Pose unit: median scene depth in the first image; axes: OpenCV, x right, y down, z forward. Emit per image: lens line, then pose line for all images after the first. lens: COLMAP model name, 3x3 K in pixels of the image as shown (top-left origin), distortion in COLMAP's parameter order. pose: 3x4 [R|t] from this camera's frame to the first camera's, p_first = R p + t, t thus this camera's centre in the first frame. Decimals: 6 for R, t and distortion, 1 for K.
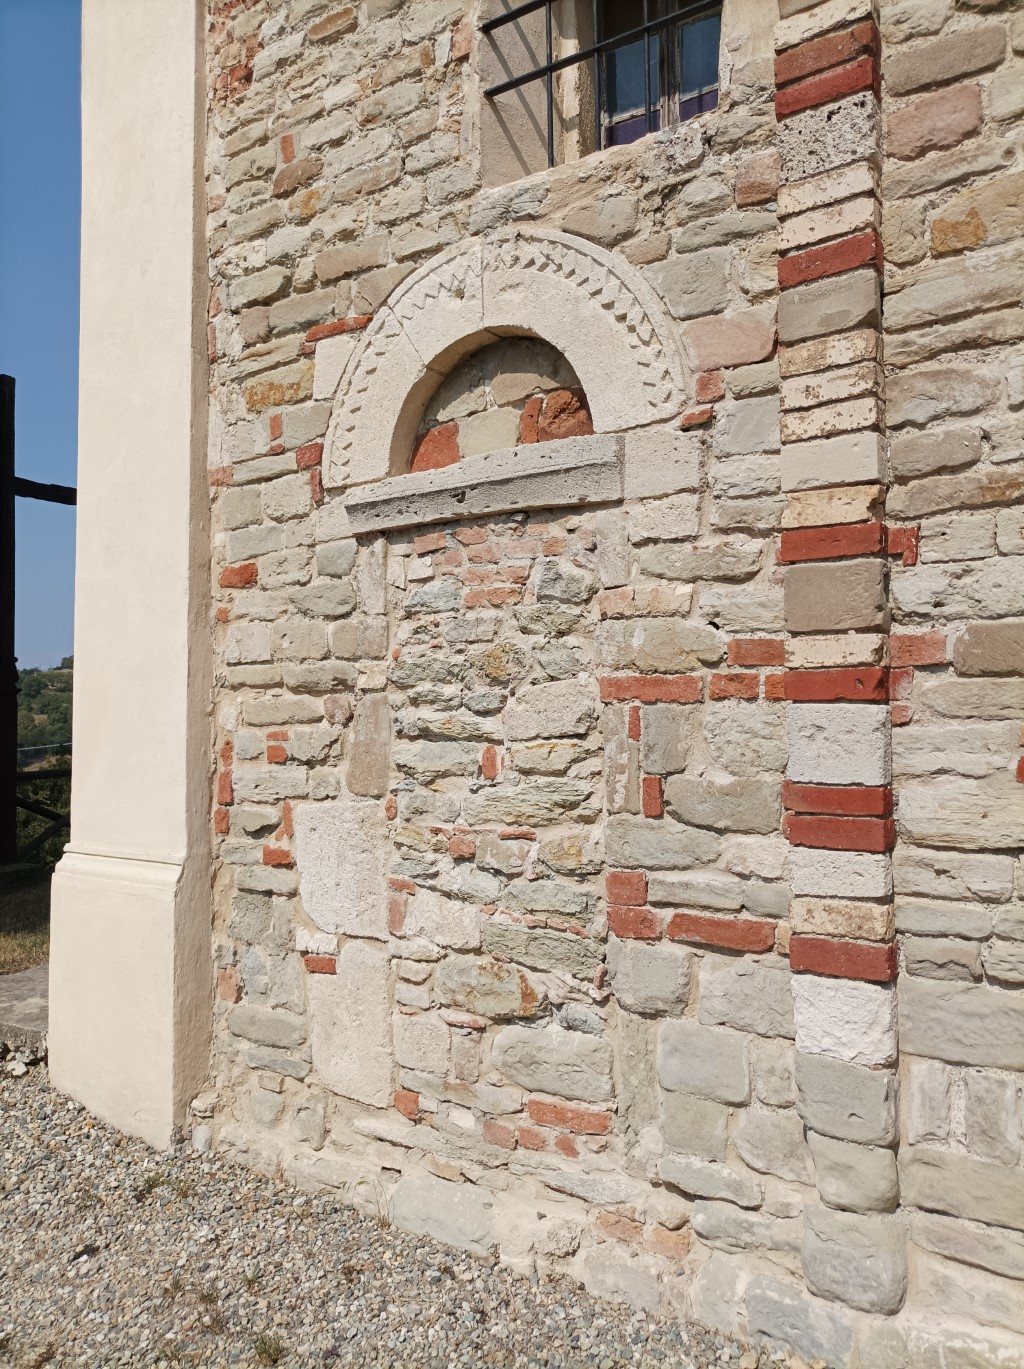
lens RADIAL K [[1015.5, 0, 510.3], [0, 1015.5, 682.9], [0, 0, 1]] dist [0.023207, -0.006951]
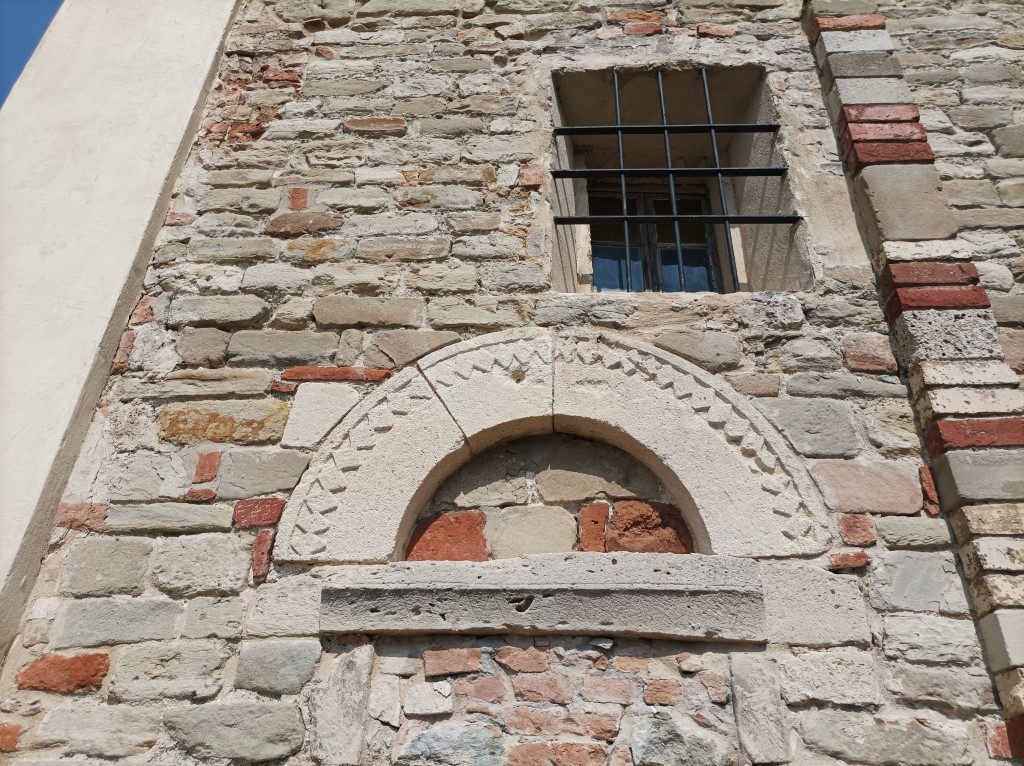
lens RADIAL K [[759.6, 0, 514.1], [0, 759.6, 387.2], [0, 0, 1]] dist [0.023207, -0.006951]
pose [[0.855401, 0.296863, 0.424454, -0.325237], [-0.046883, 0.860474, -0.507333, -0.034197], [-0.515840, 0.414074, 0.749968, 0.495962]]
